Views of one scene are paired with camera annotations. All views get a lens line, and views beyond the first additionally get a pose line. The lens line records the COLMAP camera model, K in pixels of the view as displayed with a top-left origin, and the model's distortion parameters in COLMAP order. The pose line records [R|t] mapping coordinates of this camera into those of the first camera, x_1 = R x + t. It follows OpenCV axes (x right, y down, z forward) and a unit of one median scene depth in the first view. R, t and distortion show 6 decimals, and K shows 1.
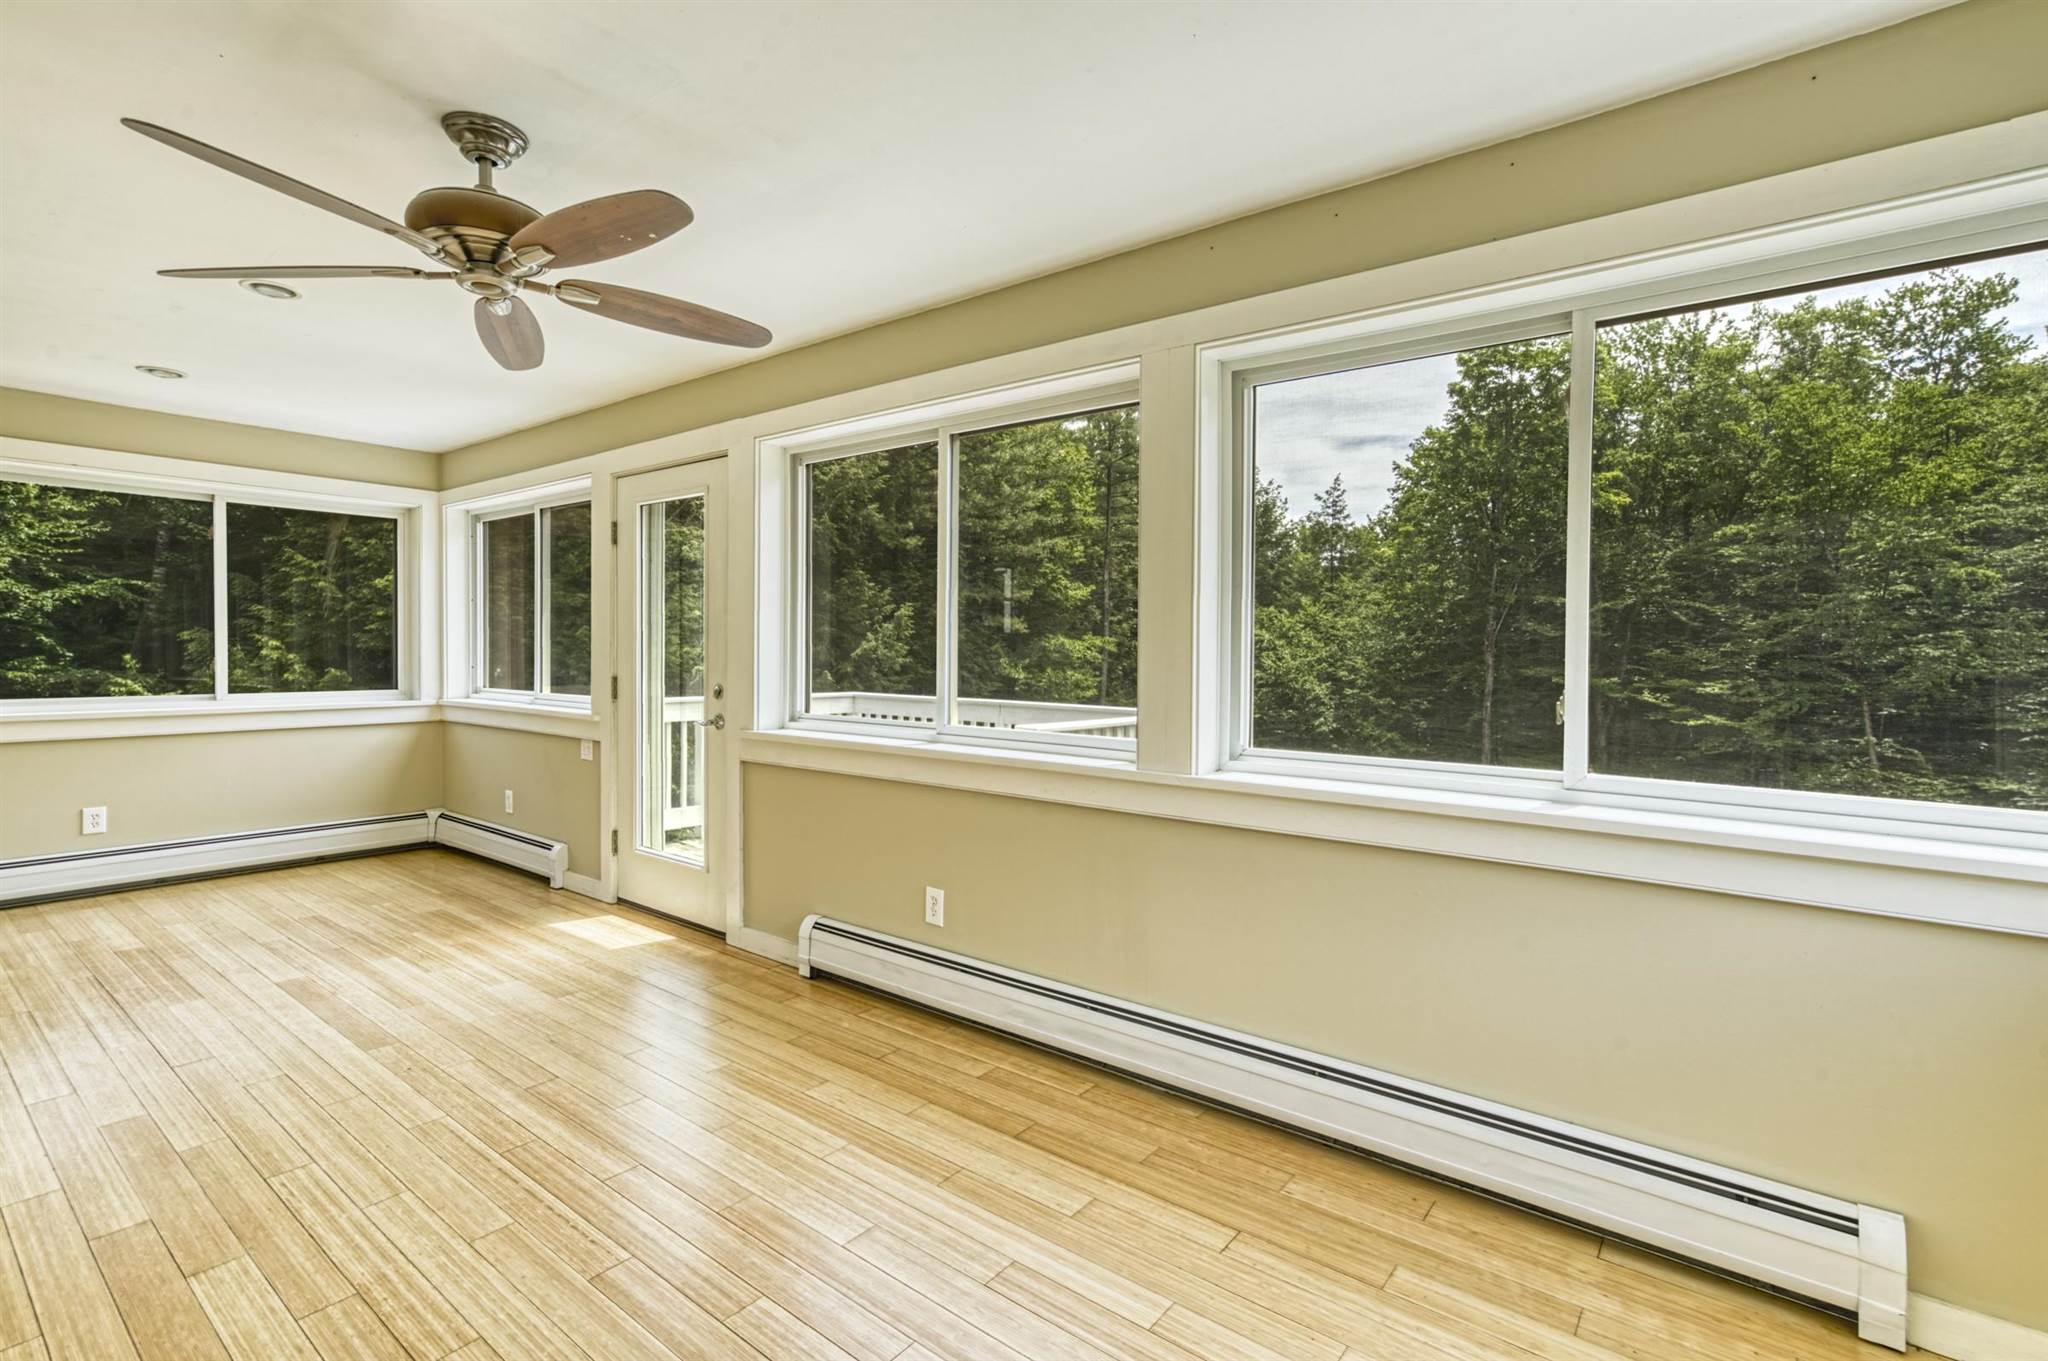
lens RADIAL K [[956.4, 0, 1025.0], [0, 956.4, 662.3], [0, 0, 1]] dist [-0.002222, 0.008000]
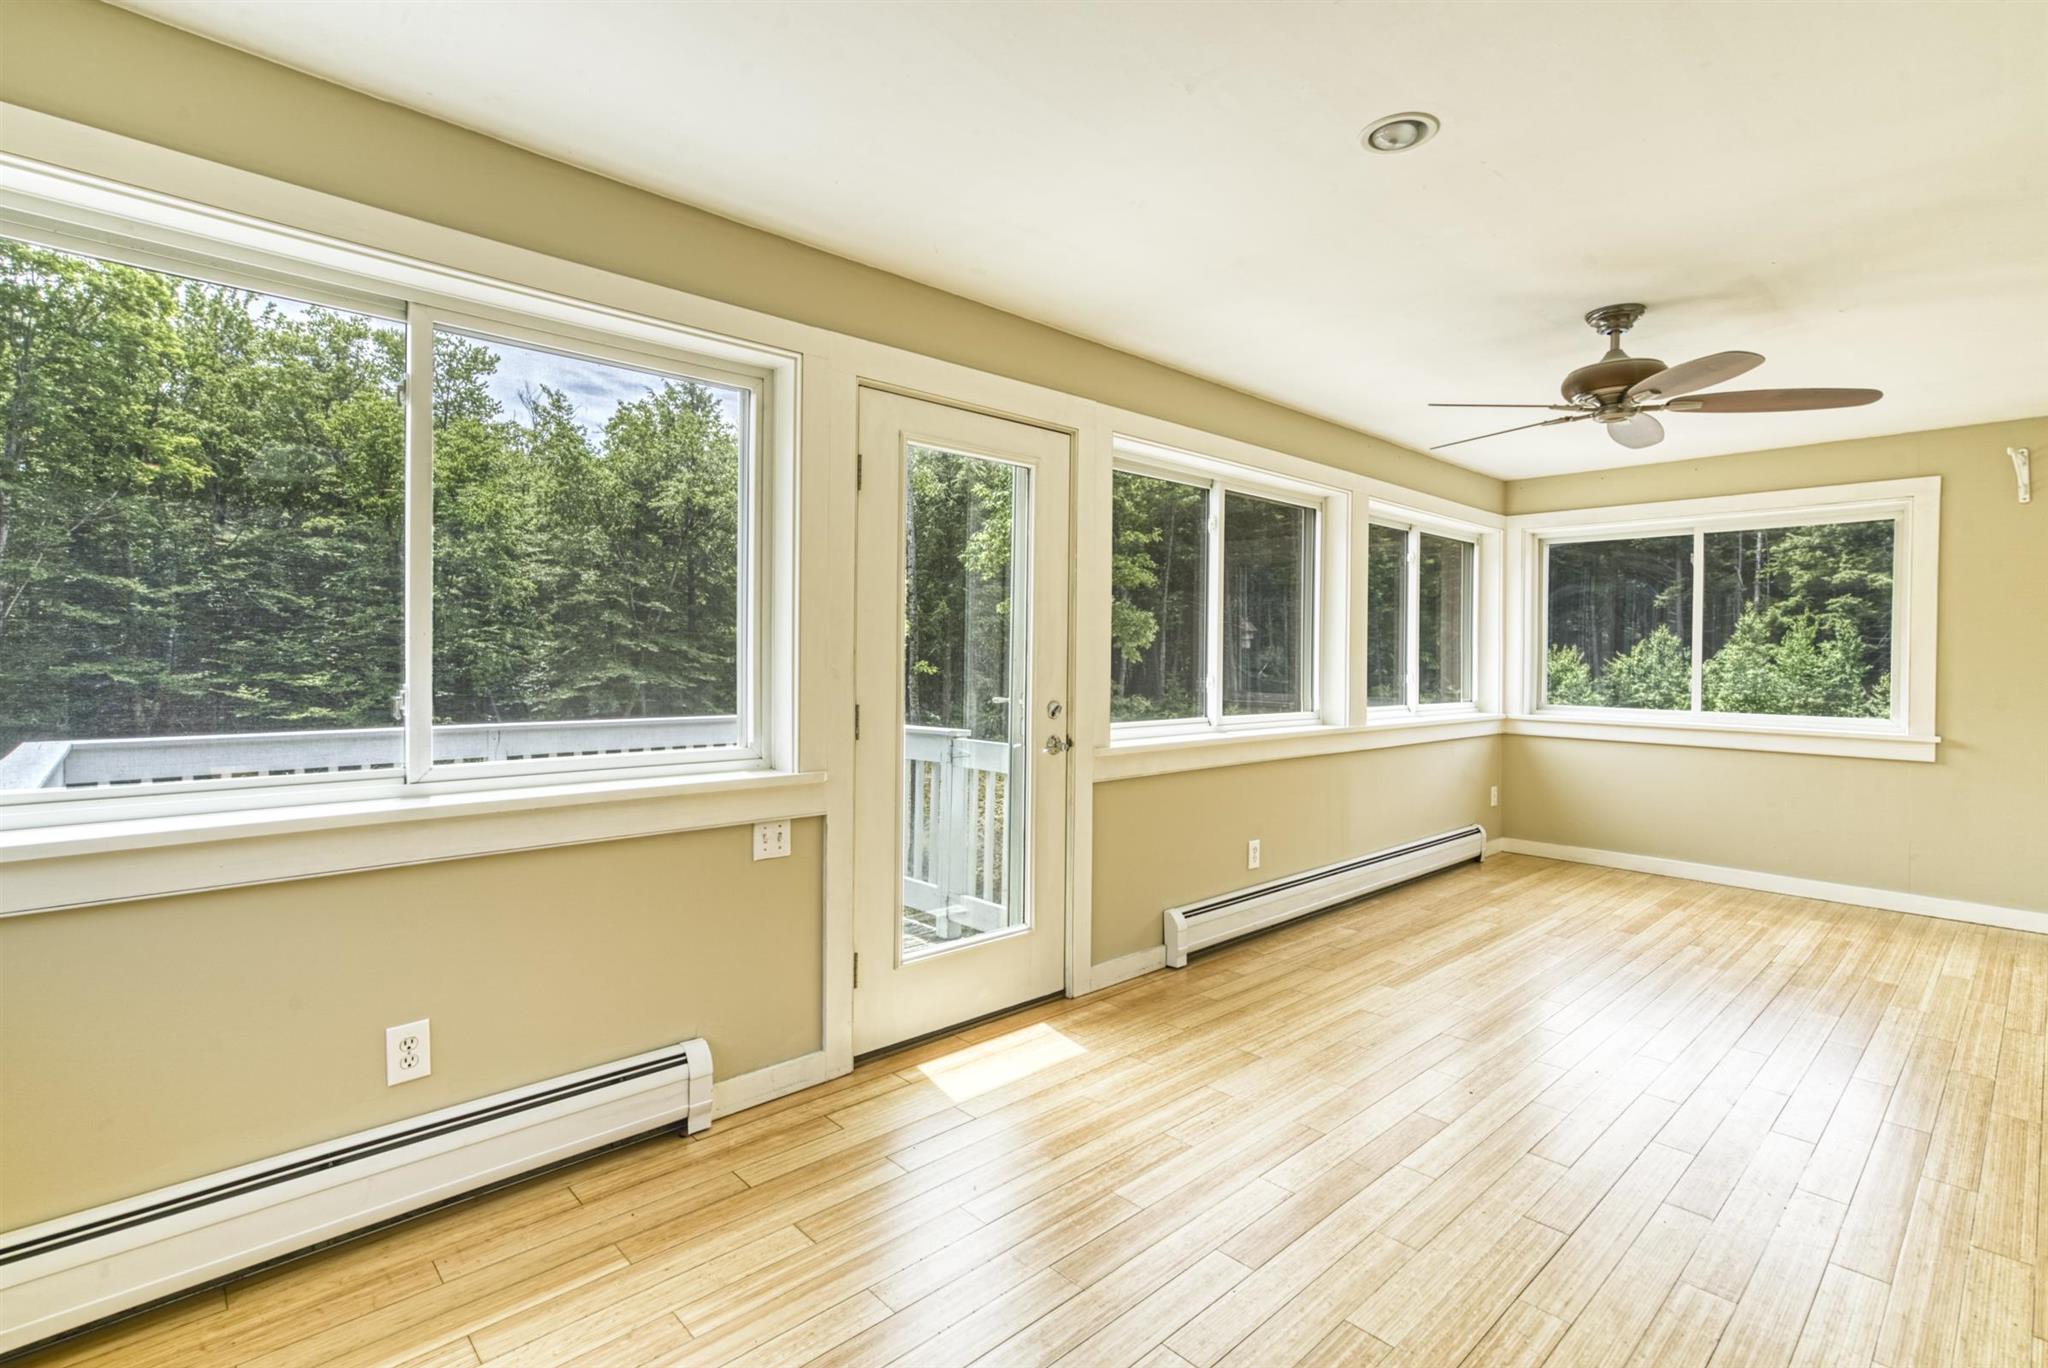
lens RADIAL K [[956.4, 0, 1025.0], [0, 956.4, 665.8], [0, 0, 1]] dist [-0.002222, 0.008000]
pose [[0.149770, -0.020549, 0.988507, -1.276113], [0.005878, 0.999785, 0.019893, -0.027477], [-0.988703, 0.002831, 0.149859, 0.994192]]
